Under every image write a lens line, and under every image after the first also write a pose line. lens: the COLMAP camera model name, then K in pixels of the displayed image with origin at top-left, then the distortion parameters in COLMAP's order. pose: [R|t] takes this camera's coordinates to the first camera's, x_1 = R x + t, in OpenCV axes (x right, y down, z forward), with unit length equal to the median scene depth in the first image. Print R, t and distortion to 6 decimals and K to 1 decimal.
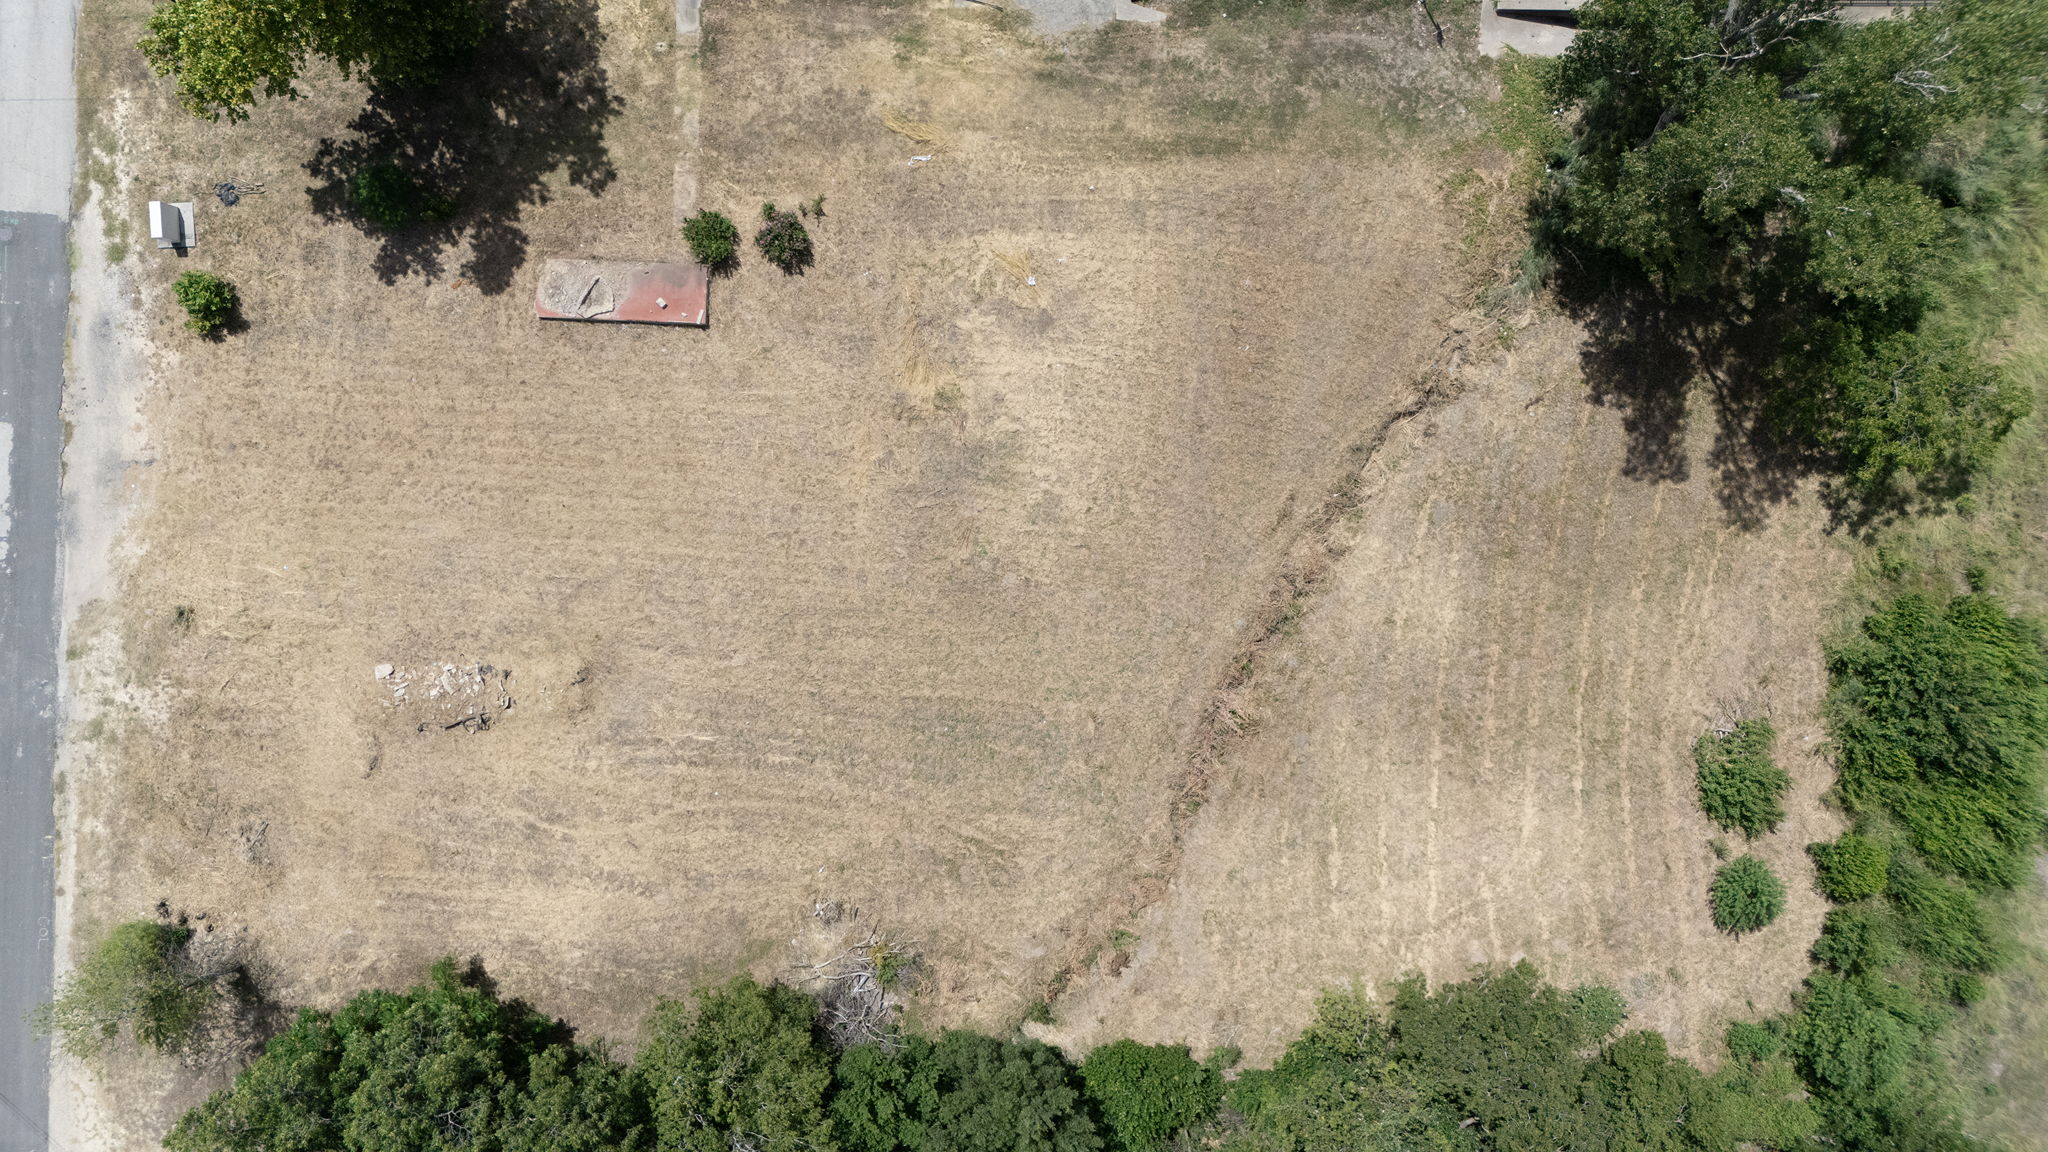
lens RADIAL K [[1491.6, 0, 1024.0], [0, 1491.6, 576.0], [0, 0, 1]] dist [0.078279, -0.076789]
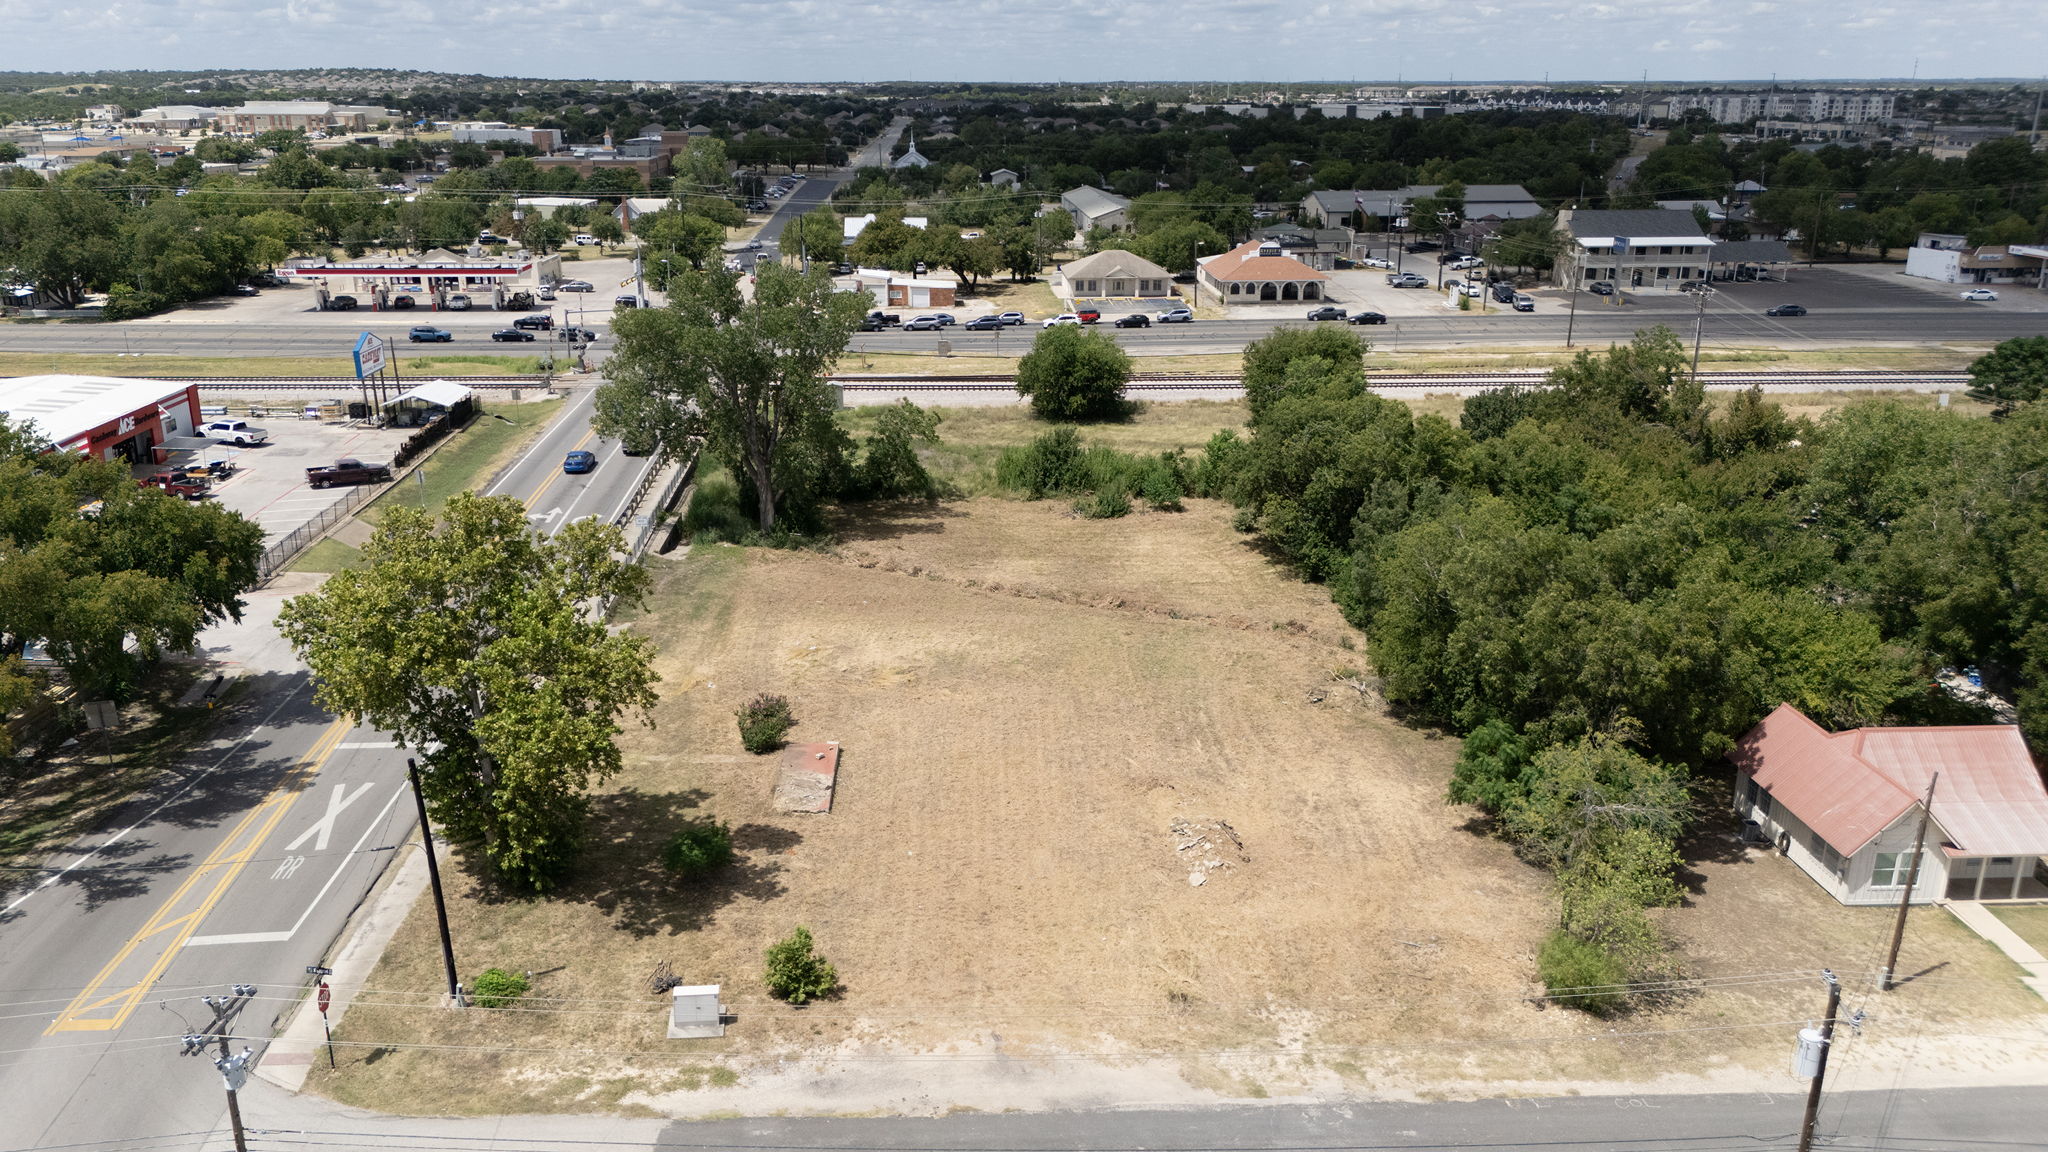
lens RADIAL K [[1518.5, 0, 1021.1], [0, 1518.5, 537.4], [0, 0, 1]] dist [0.073643, -0.088327]
pose [[-0.089926, -0.260783, 0.961200, -1.278909], [0.995851, -0.010043, 0.090443, -0.131900], [-0.013933, 0.965345, 0.260604, 0.543020]]
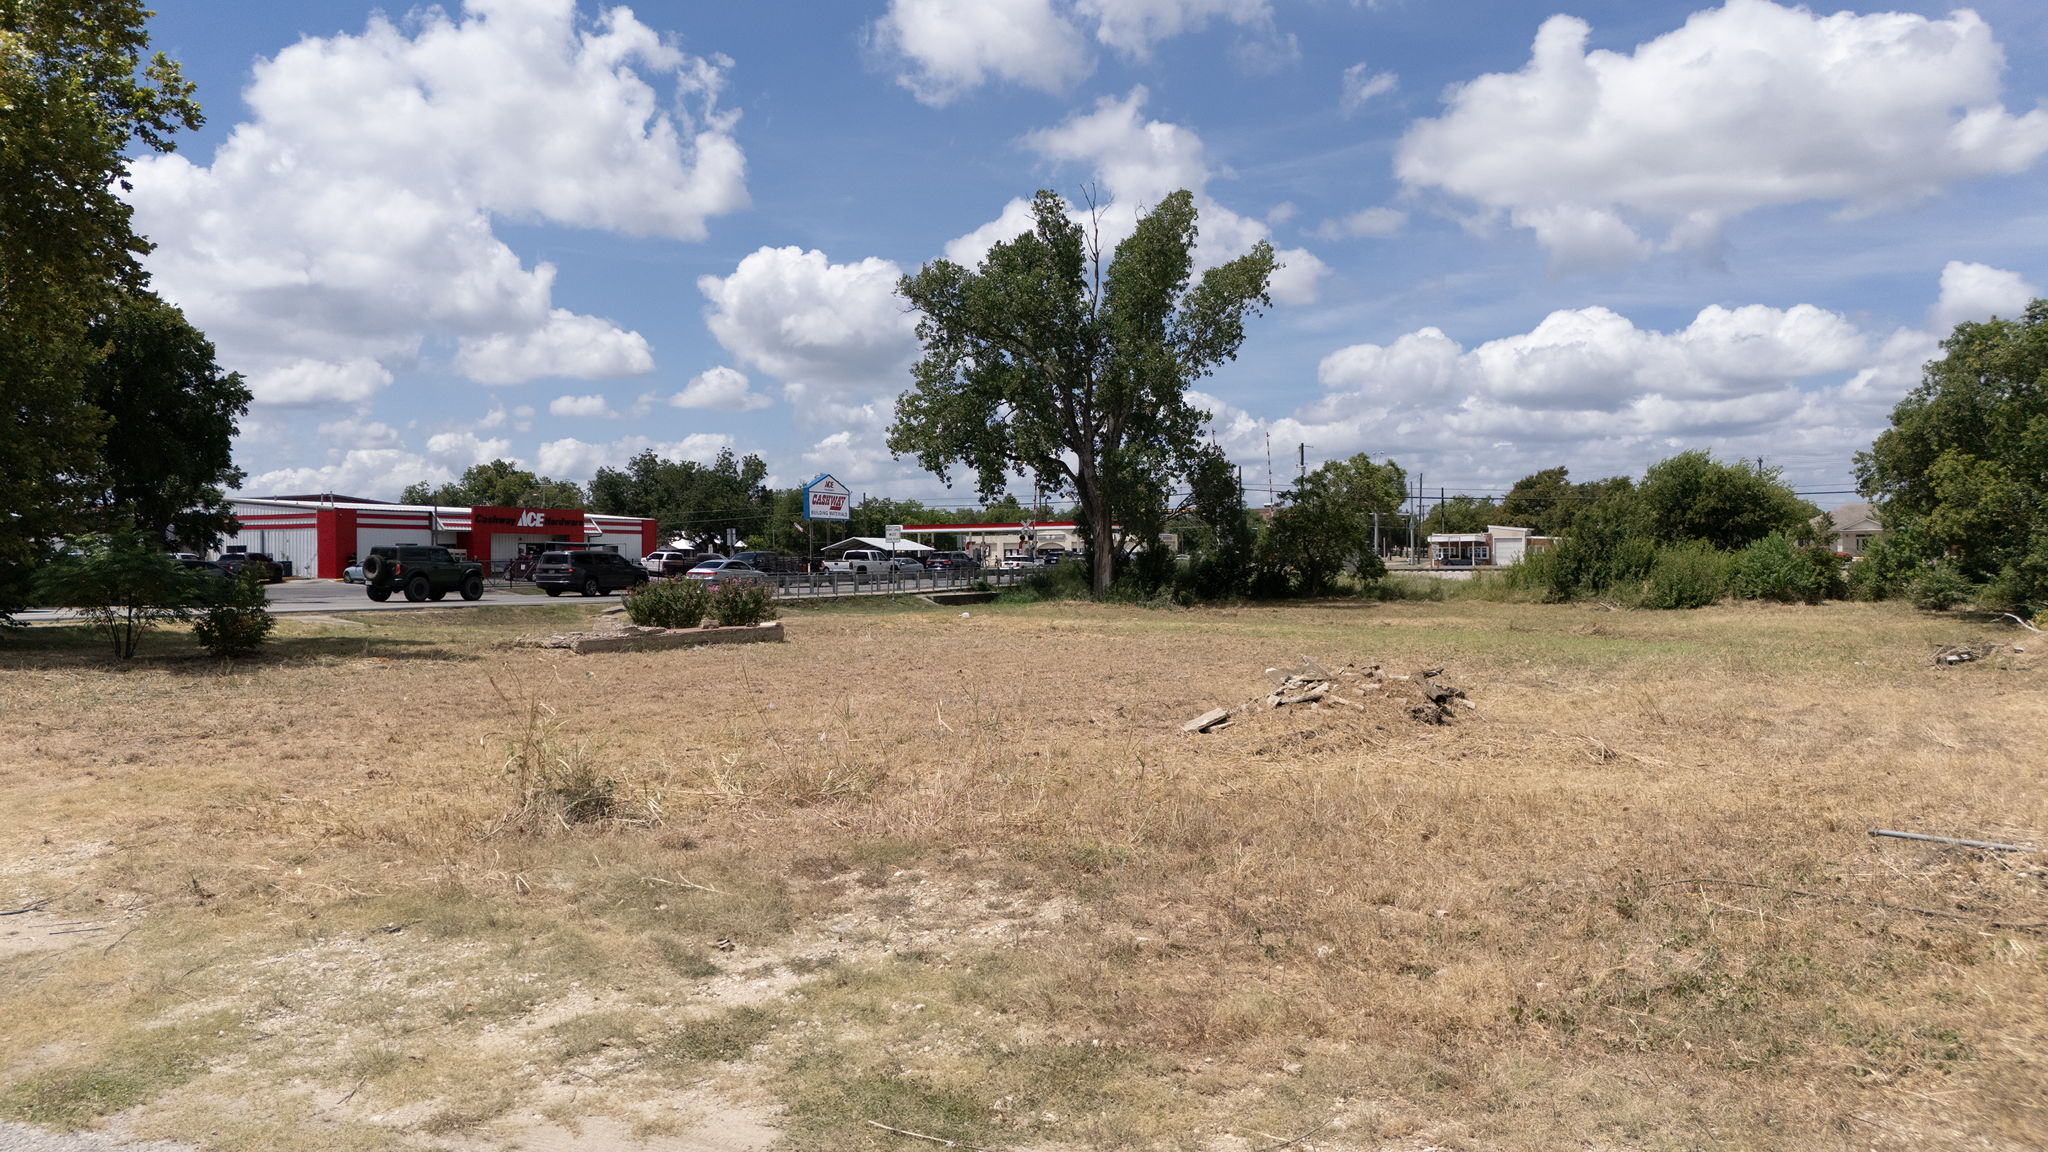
lens RADIAL K [[1491.6, 0, 1024.0], [0, 1491.6, 576.0], [0, 0, 1]] dist [0.078279, -0.076789]
pose [[0.400247, 0.004545, 0.916396, -0.693444], [0.916398, 0.002466, -0.400260, 0.144411], [-0.004079, 0.999987, -0.003178, 0.973374]]
